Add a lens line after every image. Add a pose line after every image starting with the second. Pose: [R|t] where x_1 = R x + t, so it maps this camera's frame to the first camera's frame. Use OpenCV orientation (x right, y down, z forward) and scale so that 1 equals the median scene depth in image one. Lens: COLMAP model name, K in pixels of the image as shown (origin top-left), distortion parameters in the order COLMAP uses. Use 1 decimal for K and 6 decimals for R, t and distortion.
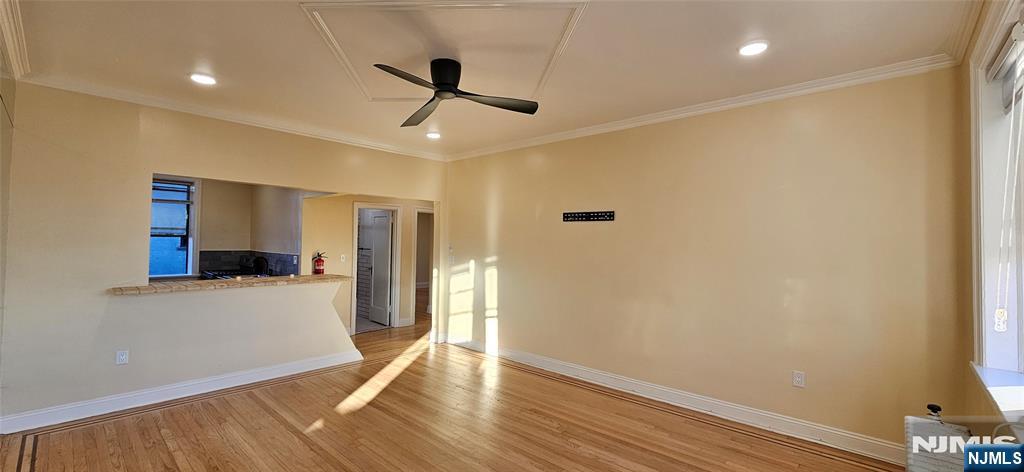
lens RADIAL K [[416.1, 0, 511.6], [0, 416.1, 233.7], [0, 0, 1]] dist [-0.004476, -0.001264]
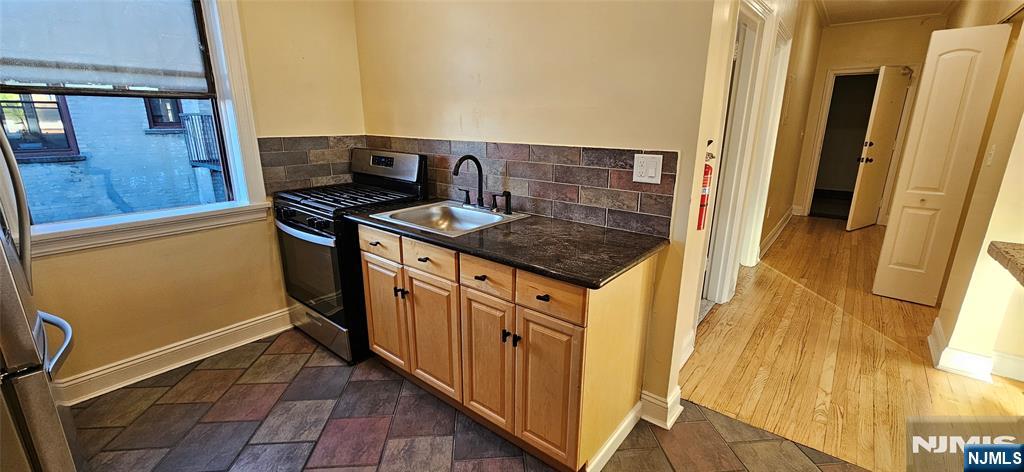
lens RADIAL K [[416.1, 0, 514.2], [0, 416.1, 233.7], [0, 0, 1]] dist [-0.004476, -0.001264]
pose [[0.998064, -0.022352, 0.058035, -1.269084], [0.005221, 0.960001, 0.279948, 0.048653], [-0.061971, -0.279103, 0.958259, 1.413199]]
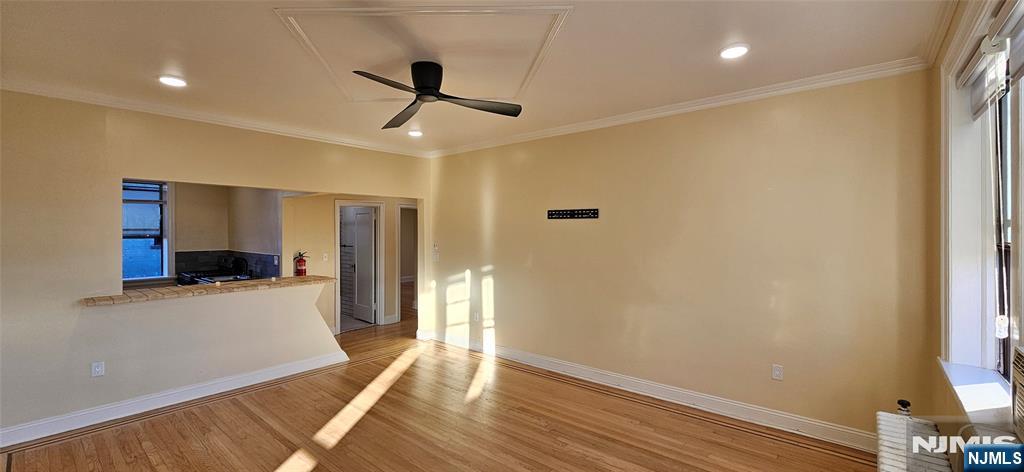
lens RADIAL K [[416.1, 0, 512.0], [0, 416.1, 234.4], [0, 0, 1]] dist [-0.004476, -0.001264]
pose [[0.999110, -0.017419, 0.038423, -0.001937], [0.016338, 0.999466, 0.028287, -0.032240], [-0.038895, -0.027634, 0.998861, 0.001830]]
